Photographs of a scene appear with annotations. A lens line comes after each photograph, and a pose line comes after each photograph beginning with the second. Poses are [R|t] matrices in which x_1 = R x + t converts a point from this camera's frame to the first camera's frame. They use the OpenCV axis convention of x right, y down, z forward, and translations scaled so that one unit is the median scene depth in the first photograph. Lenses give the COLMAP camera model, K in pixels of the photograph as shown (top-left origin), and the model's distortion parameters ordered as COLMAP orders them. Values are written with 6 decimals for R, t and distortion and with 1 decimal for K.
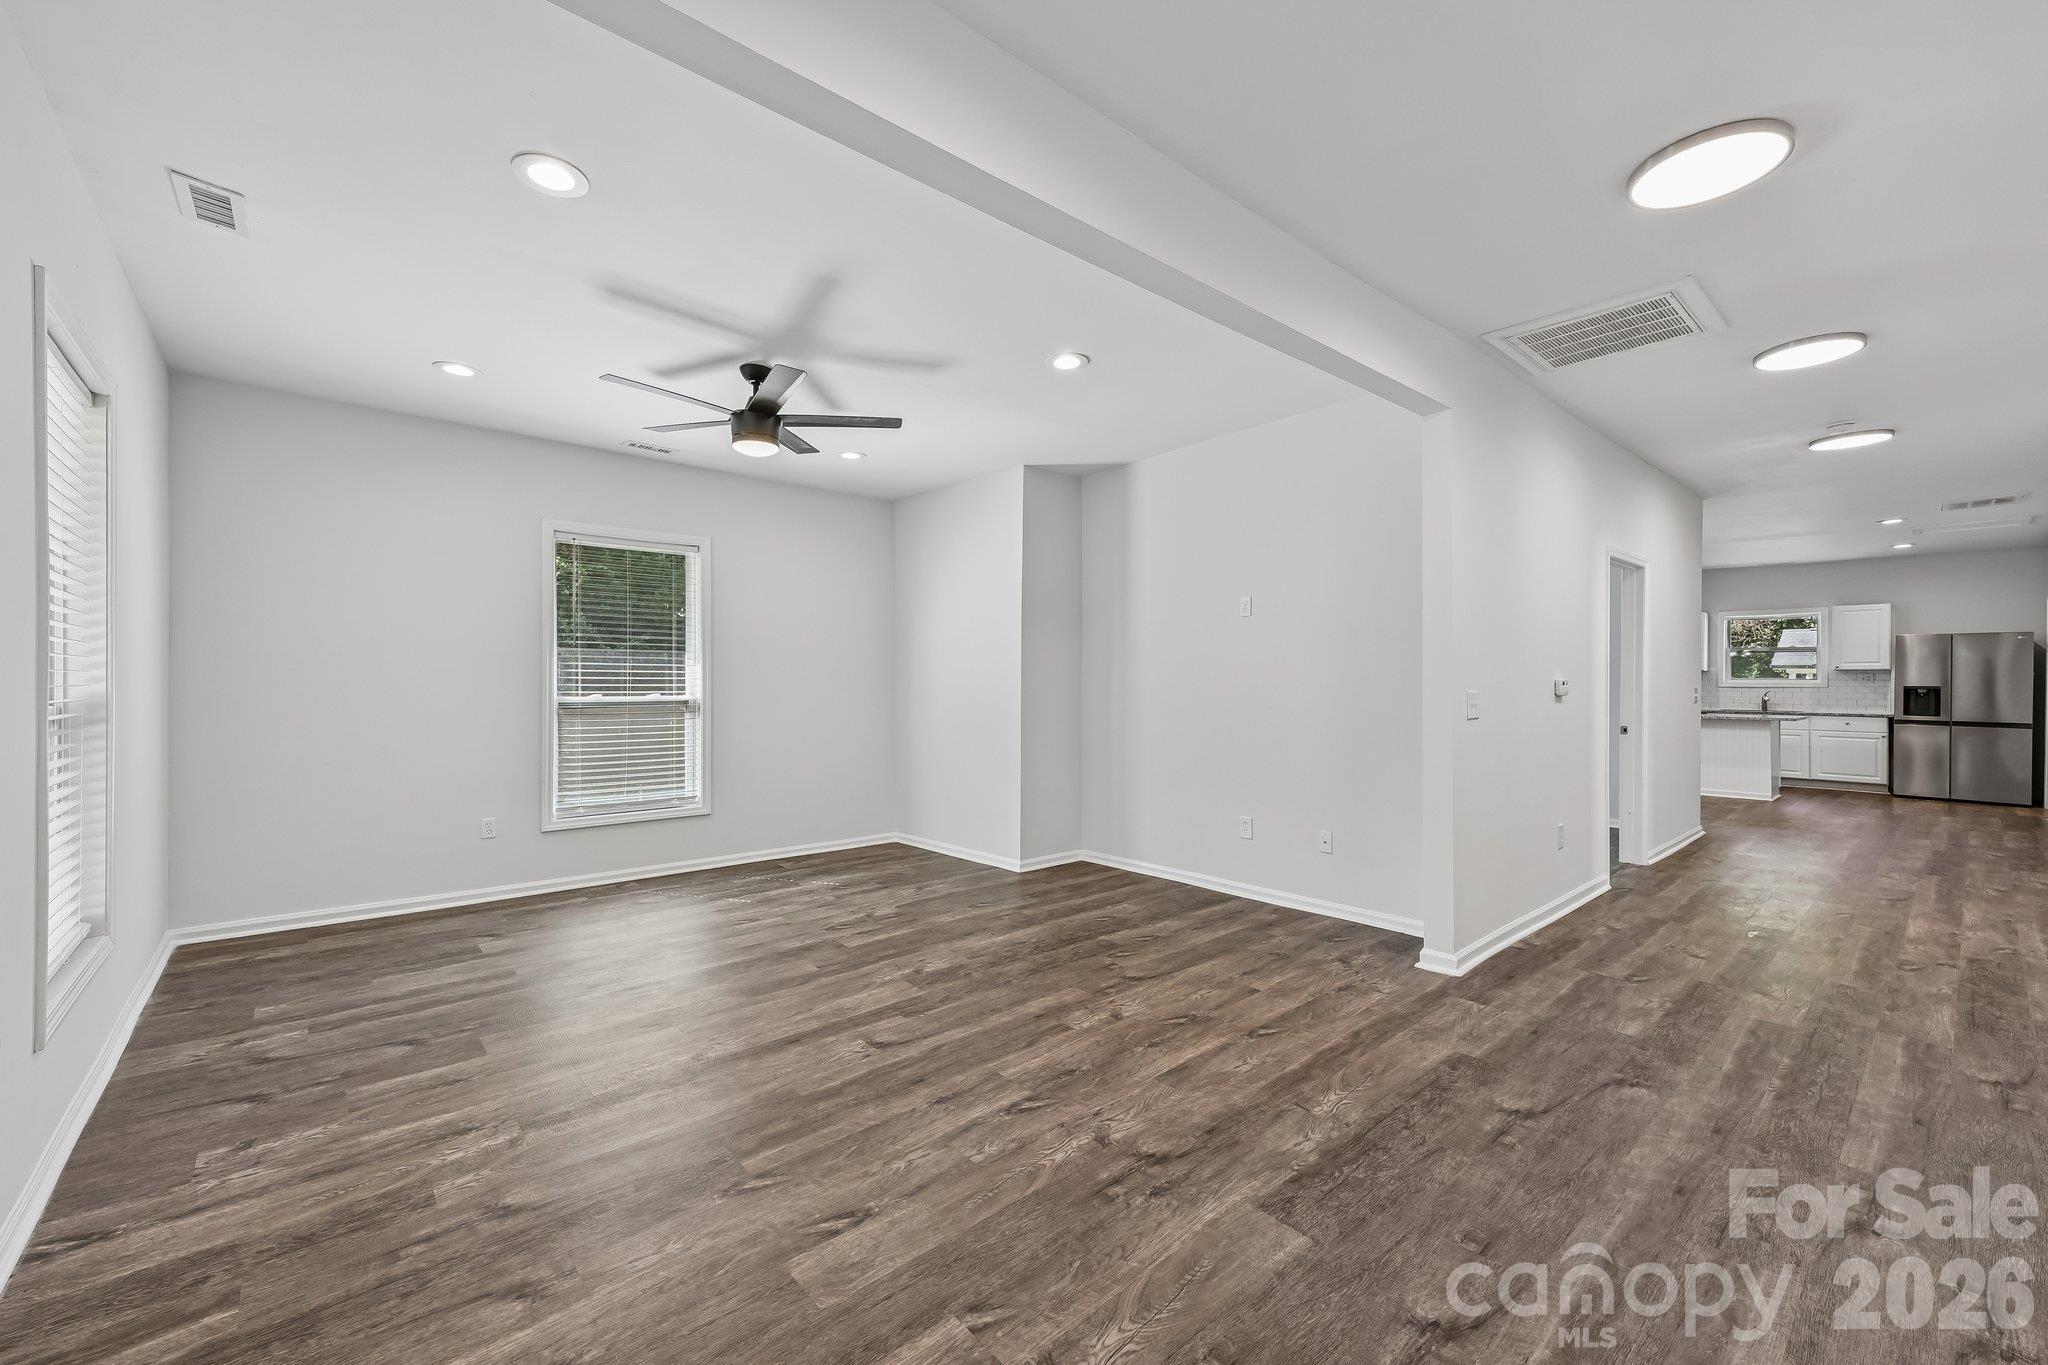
lens RADIAL K [[801.5, 0, 1003.4], [0, 801.5, 688.6], [0, 0, 1]] dist [0.011085, -0.001018]
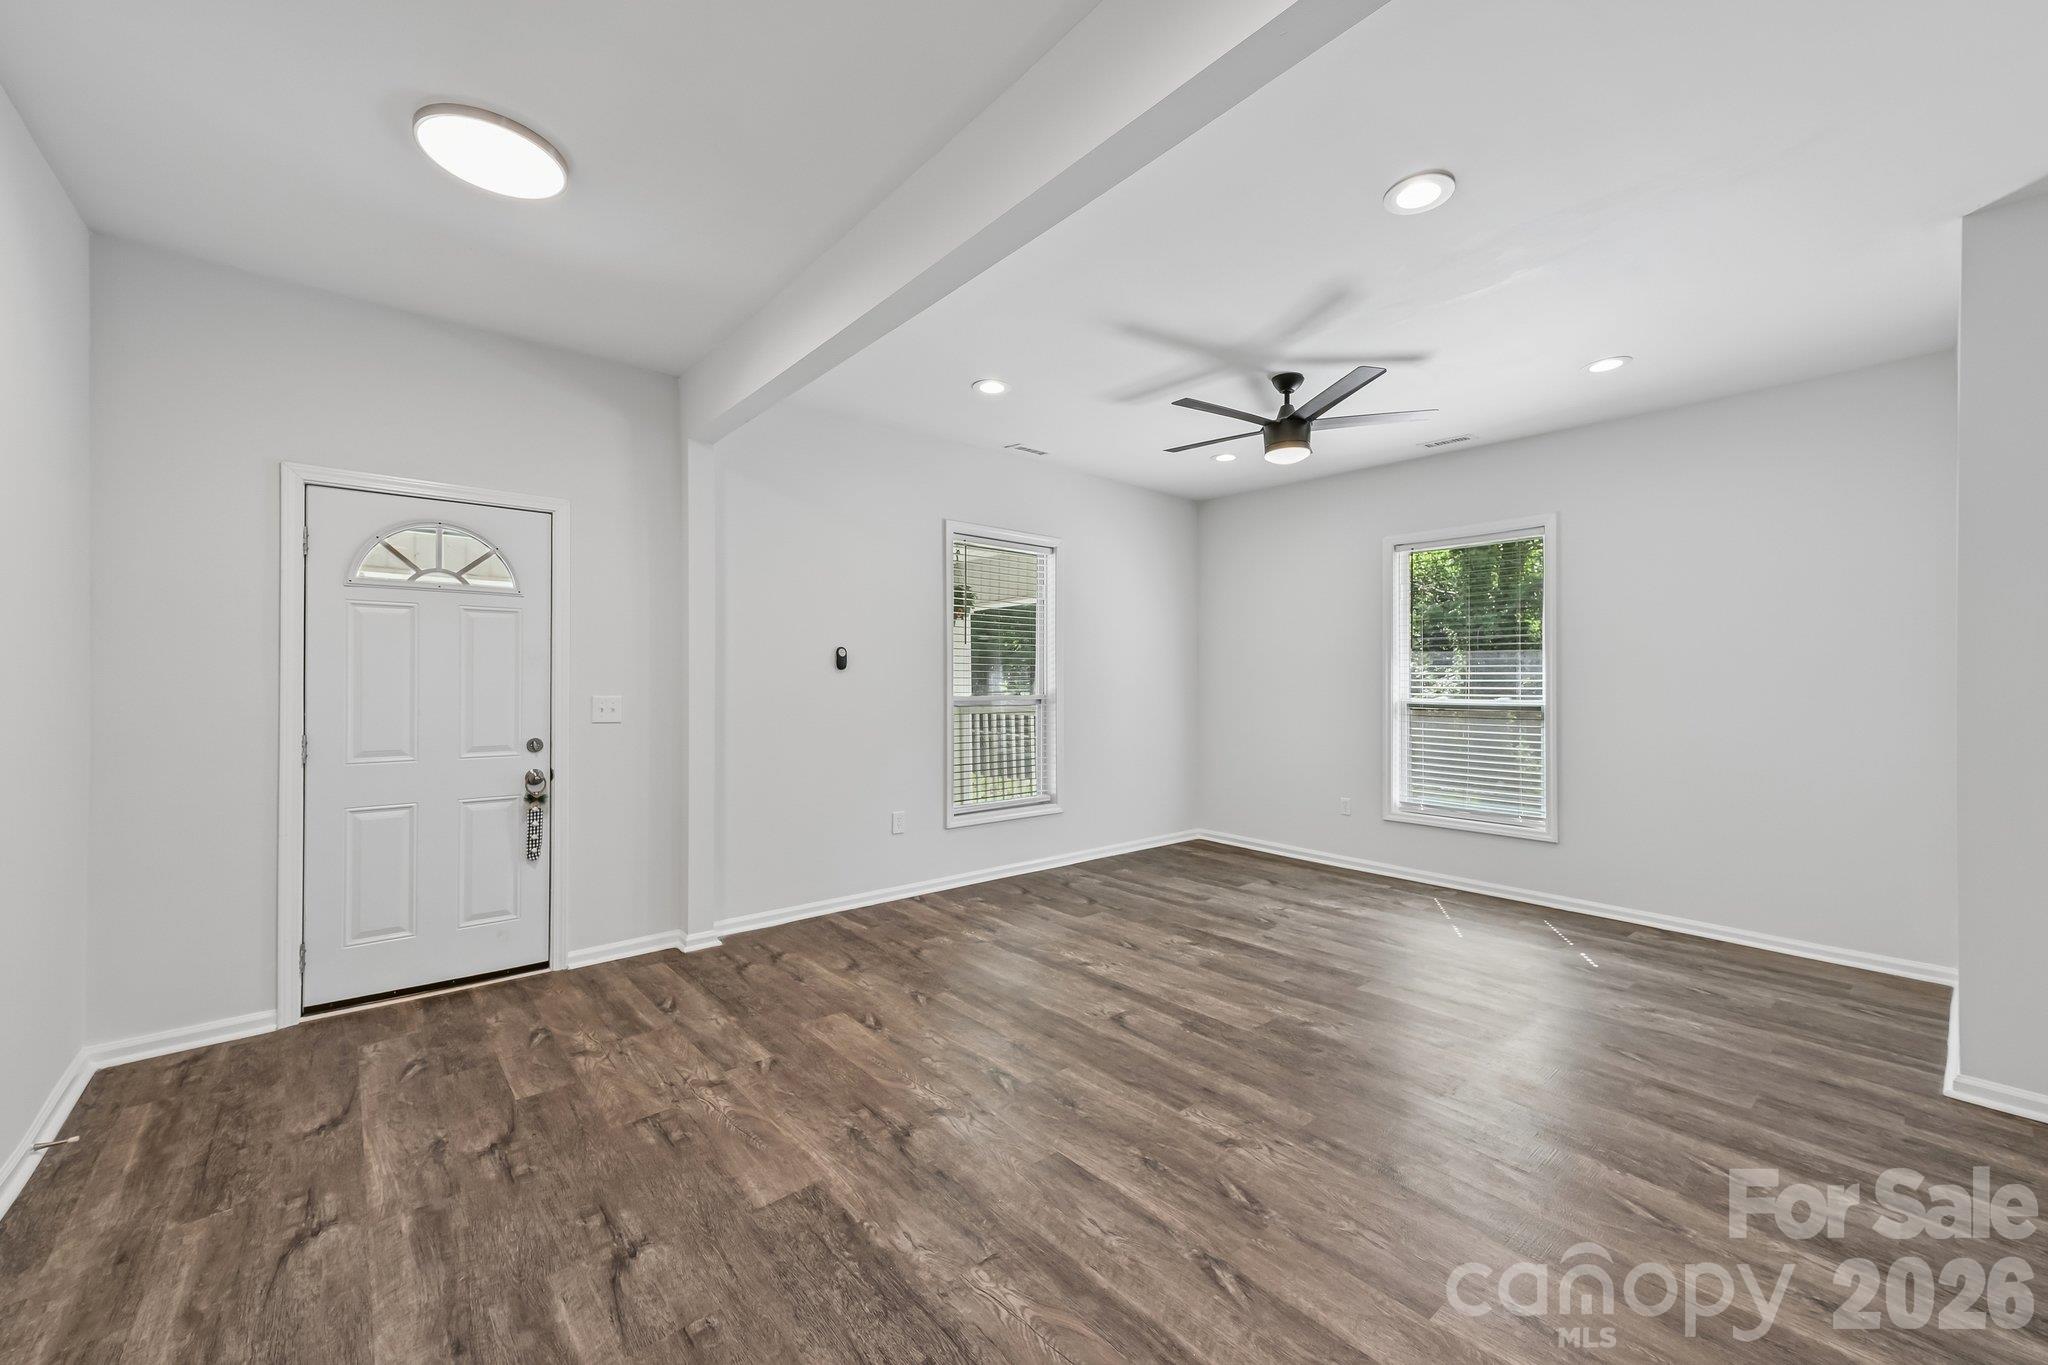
lens RADIAL K [[801.5, 0, 1012.7], [0, 801.5, 680.6], [0, 0, 1]] dist [0.011085, -0.001018]
pose [[0.002421, -0.002028, -0.999995, 0.818530], [-0.011151, 0.999936, -0.002055, -0.007313], [0.999935, 0.011156, 0.002399, 0.748162]]
